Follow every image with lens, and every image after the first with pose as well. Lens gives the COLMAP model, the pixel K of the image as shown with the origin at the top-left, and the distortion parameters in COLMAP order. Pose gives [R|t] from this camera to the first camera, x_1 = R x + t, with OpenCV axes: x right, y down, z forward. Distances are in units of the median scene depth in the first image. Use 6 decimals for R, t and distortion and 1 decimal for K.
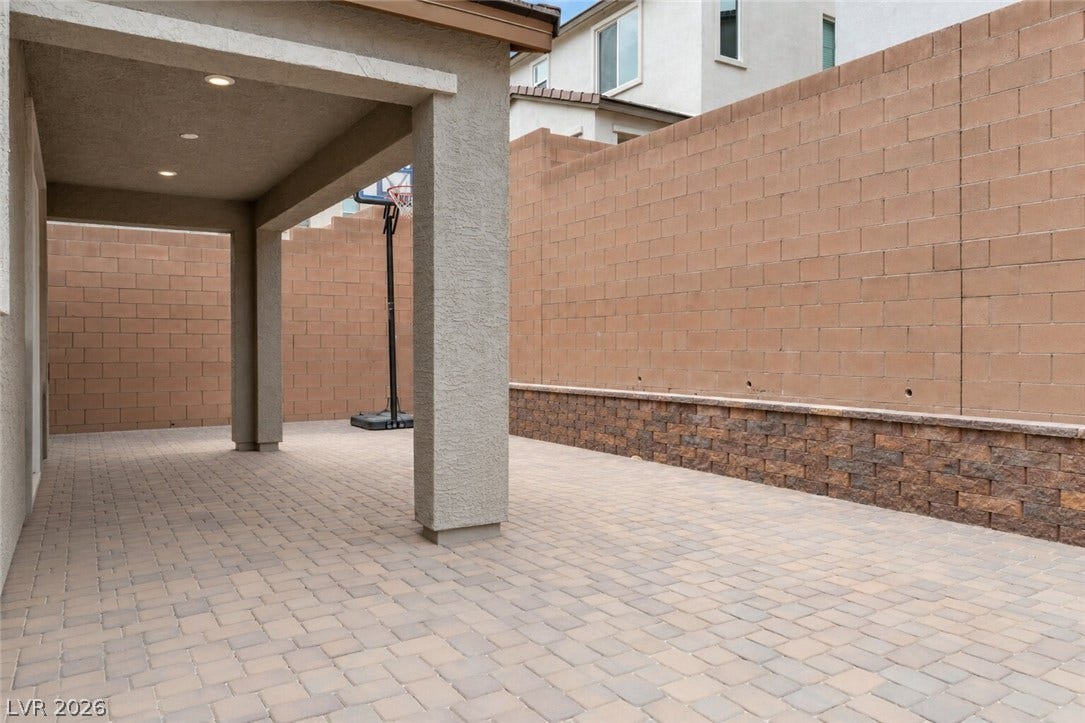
lens RADIAL K [[722.3, 0, 544.9], [0, 722.3, 329.7], [0, 0, 1]] dist [-0.010074, -0.006418]
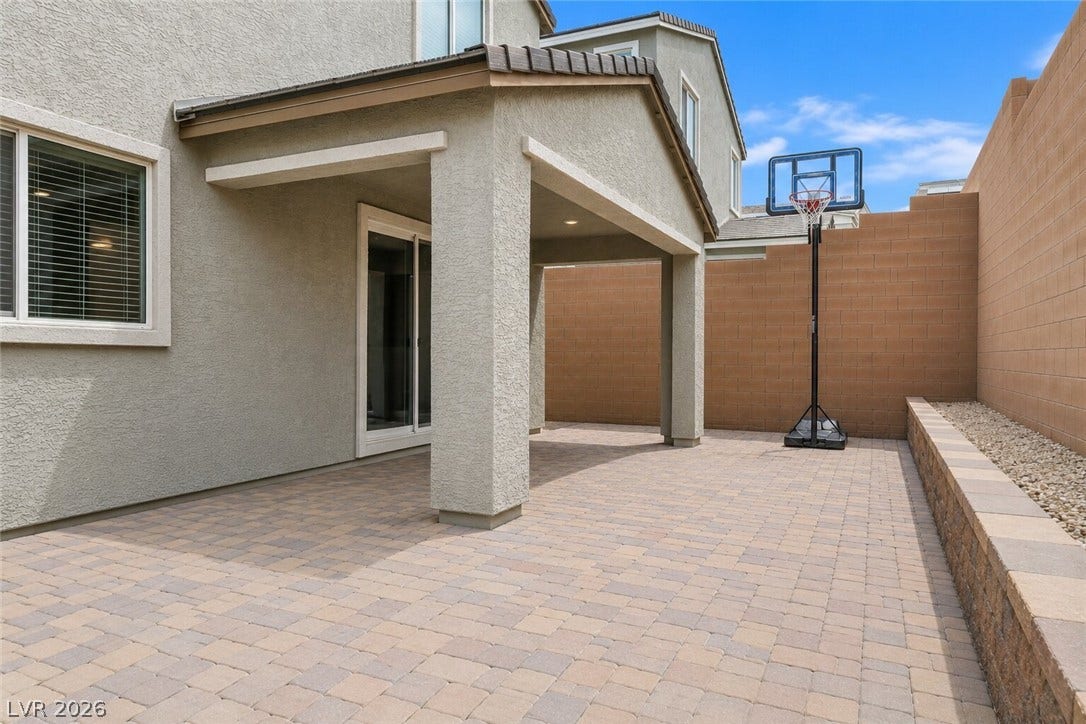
lens RADIAL K [[690.1, 0, 543.0], [0, 690.1, 362.0], [0, 0, 1]] dist [0.001359, 0.000220]
pose [[0.507685, 0.035885, -0.860795, 0.550320], [-0.014074, 0.999344, 0.033360, -0.002611], [0.861428, -0.004821, 0.507857, 0.307983]]
